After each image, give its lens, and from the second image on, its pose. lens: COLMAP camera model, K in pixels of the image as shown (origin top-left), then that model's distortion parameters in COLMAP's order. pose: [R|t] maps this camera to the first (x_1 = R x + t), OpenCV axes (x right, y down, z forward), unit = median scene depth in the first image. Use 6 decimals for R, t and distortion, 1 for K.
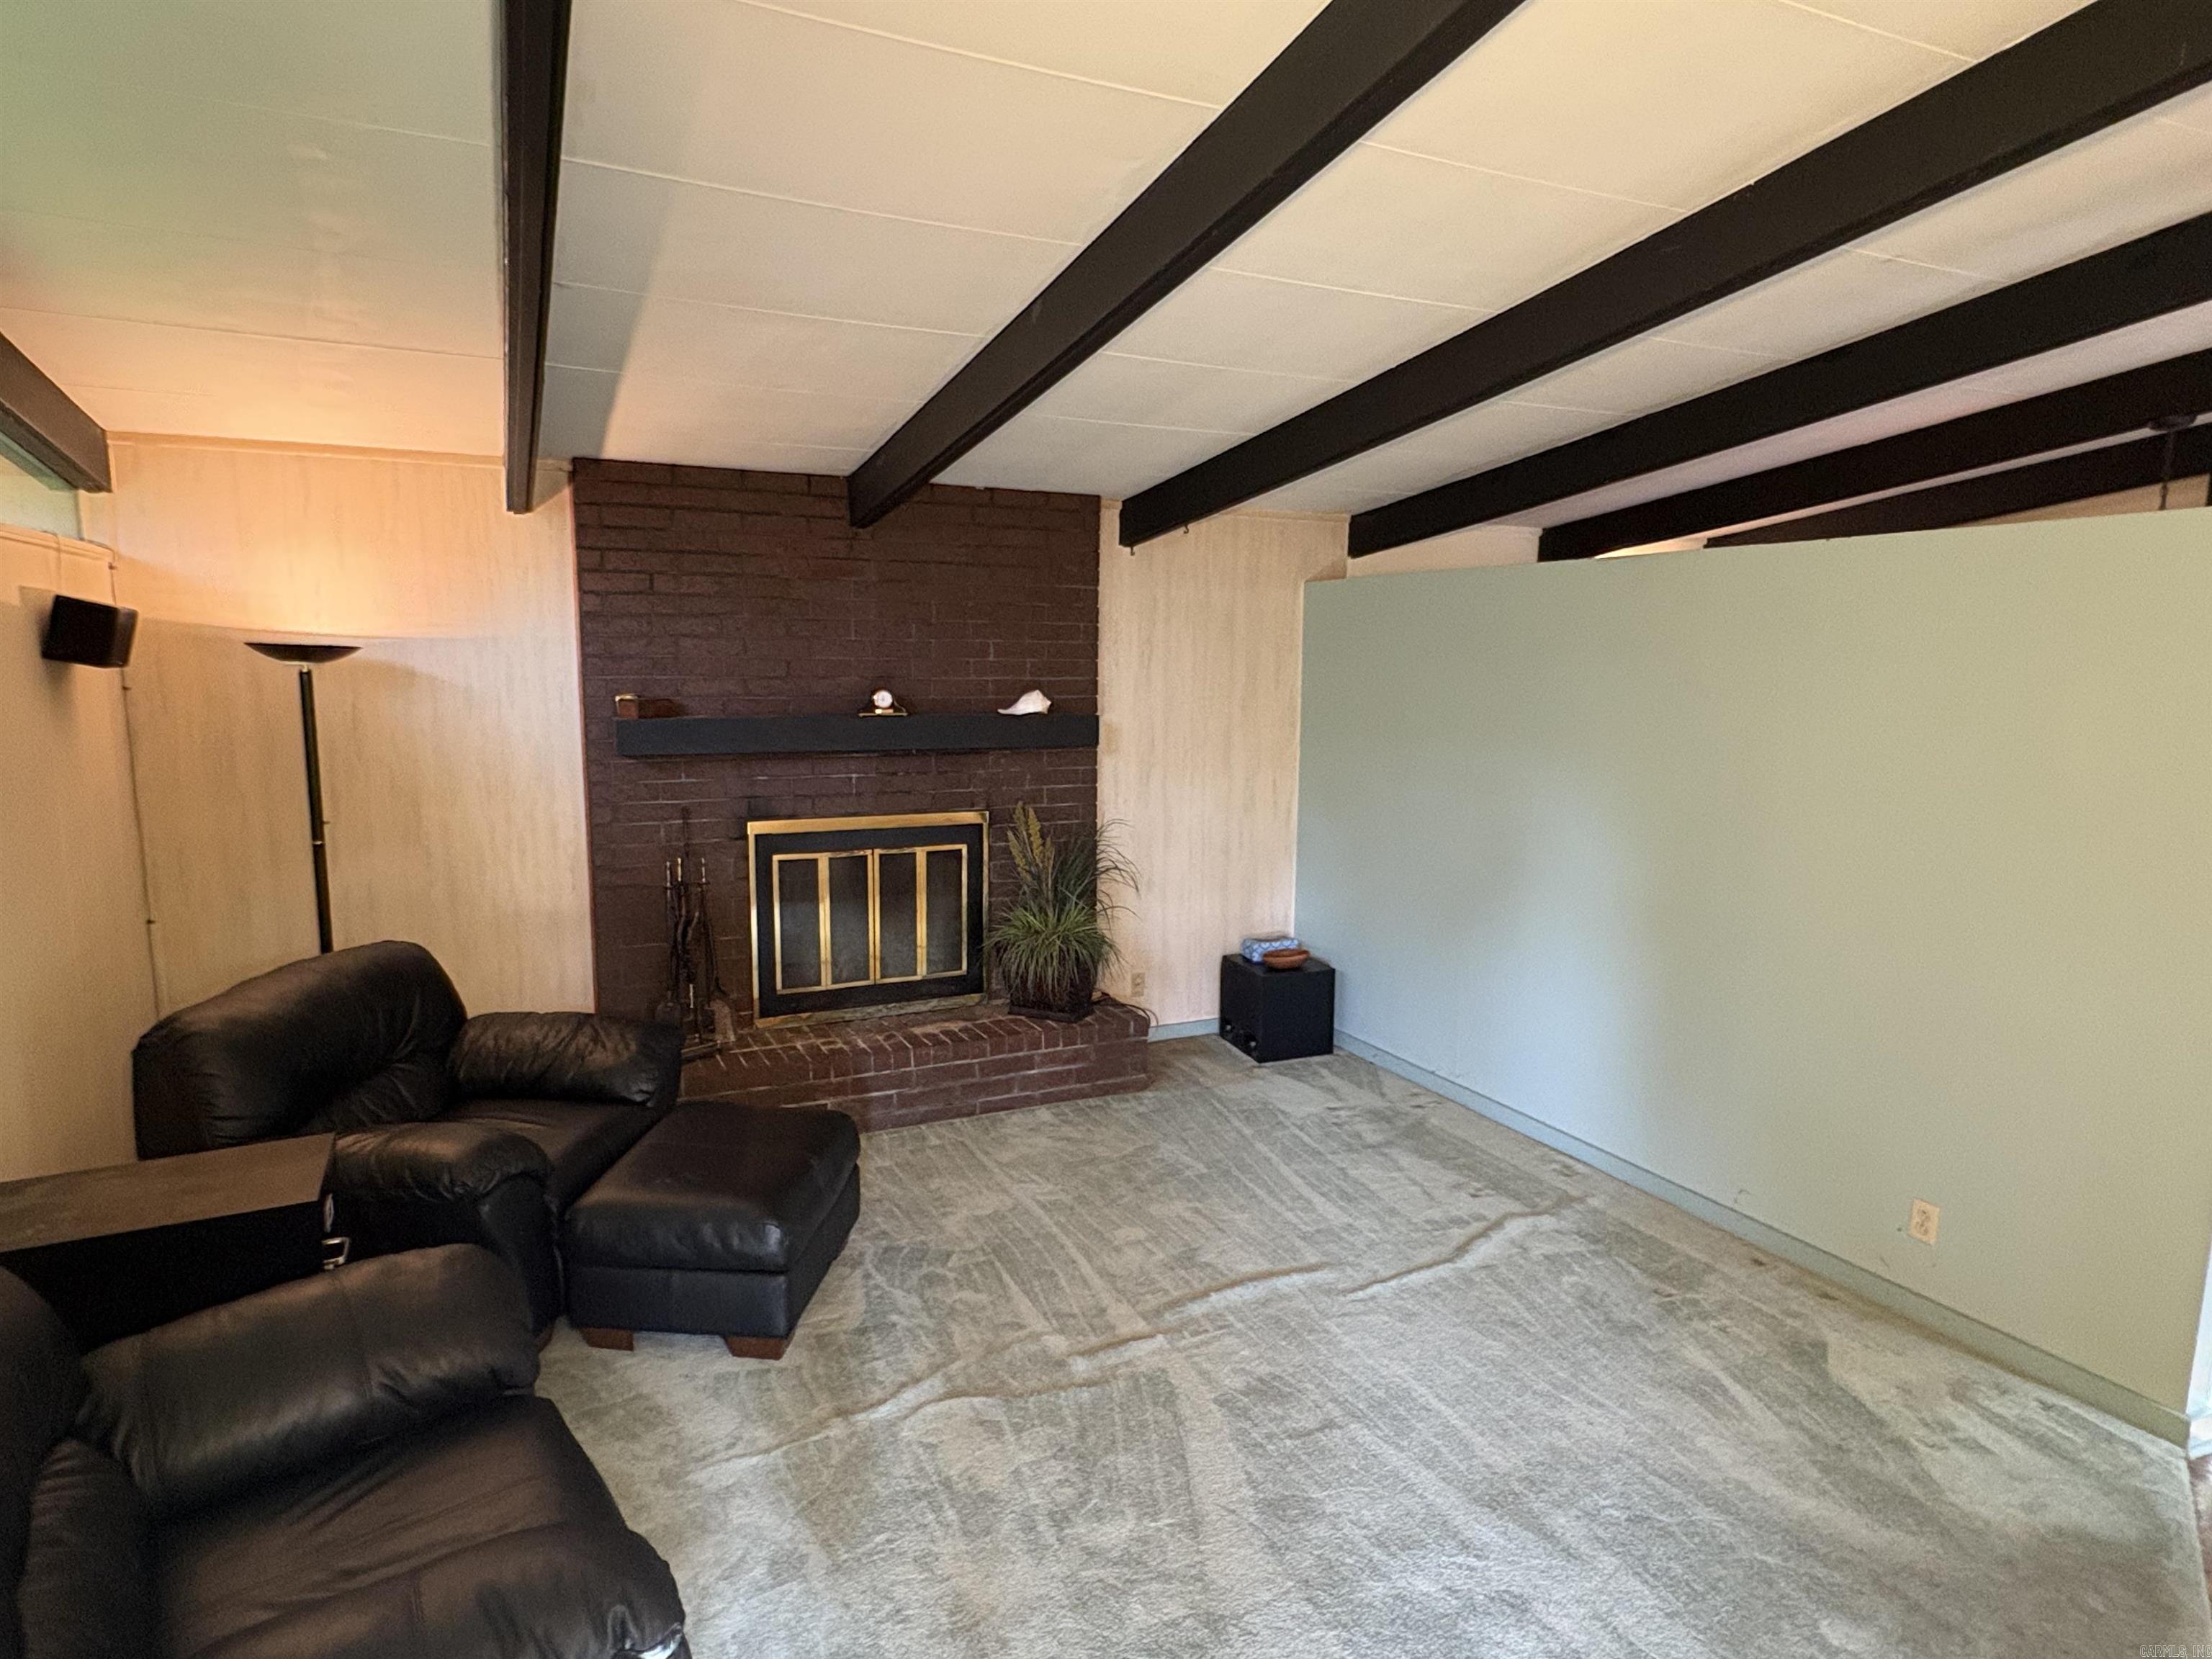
lens RADIAL K [[1256.5, 0, 1103.5], [0, 1256.5, 821.2], [0, 0, 1]] dist [0.002567, 0.000485]
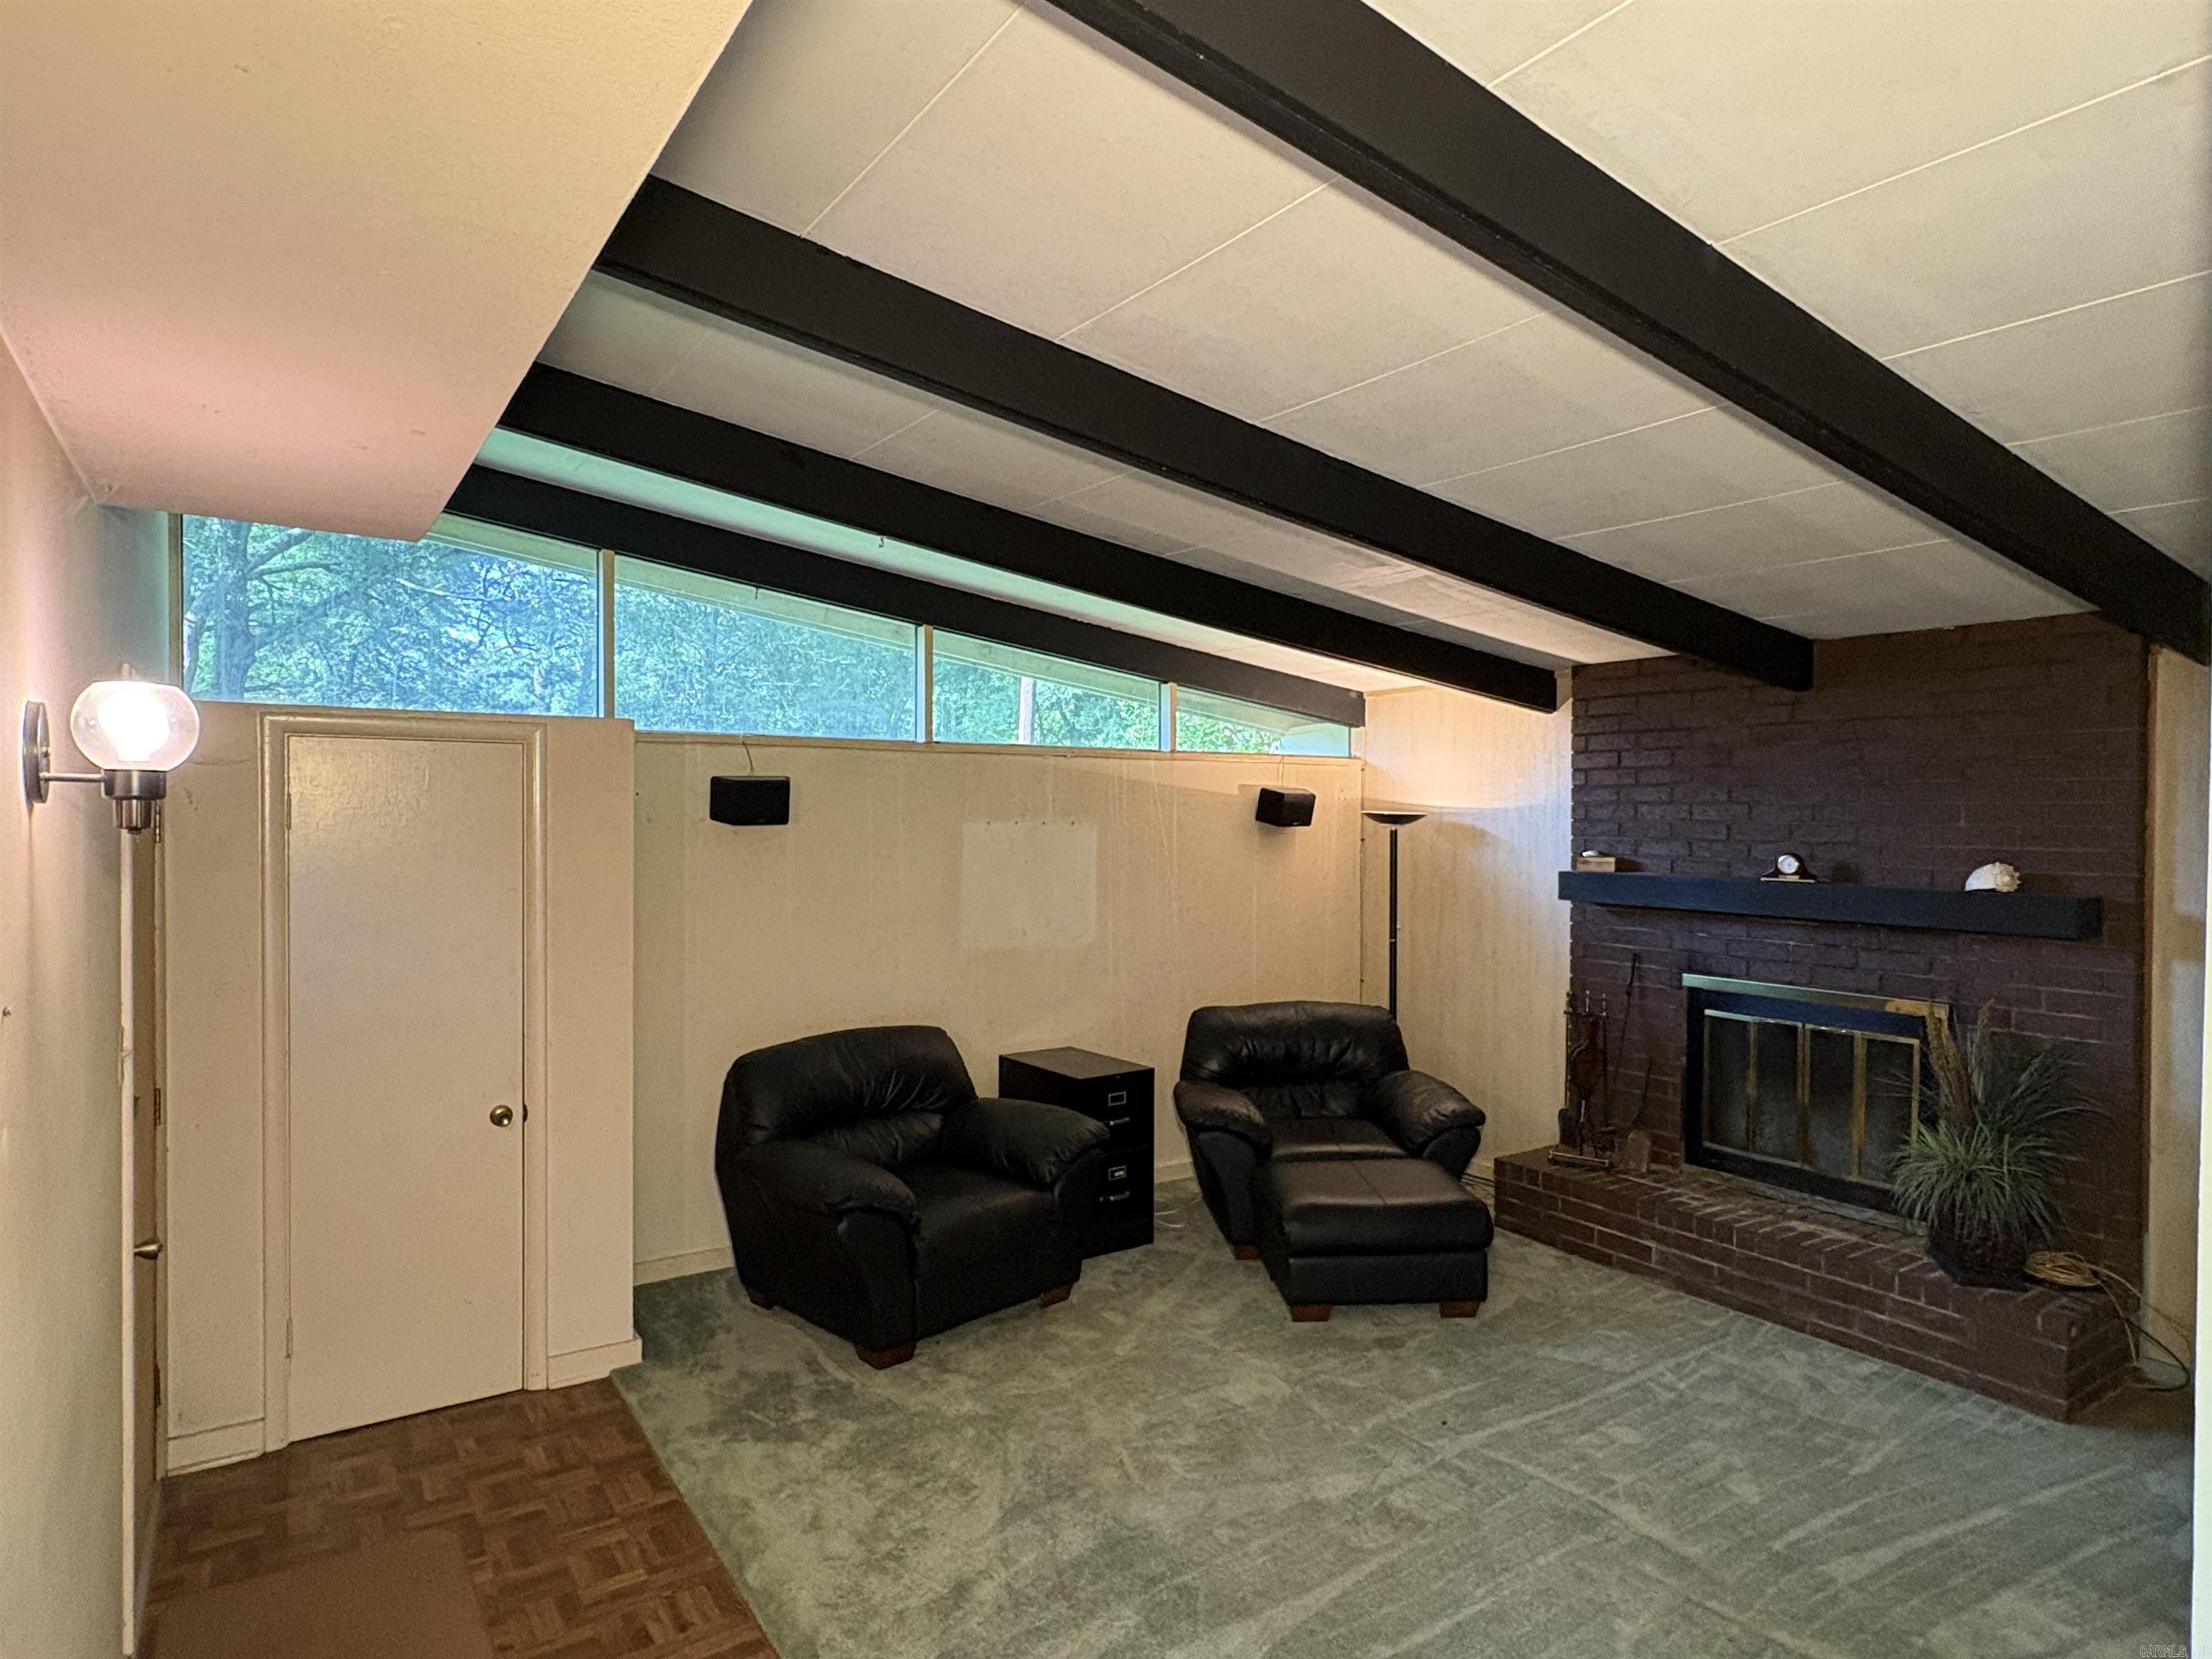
lens RADIAL K [[1256.5, 0, 1103.0], [0, 1256.5, 829.0], [0, 0, 1]] dist [0.002567, 0.000485]
pose [[0.150189, 0.006037, -0.988639, 0.706742], [-0.131173, 0.991262, -0.013874, -0.042204], [0.979917, 0.131767, 0.149668, 0.337731]]
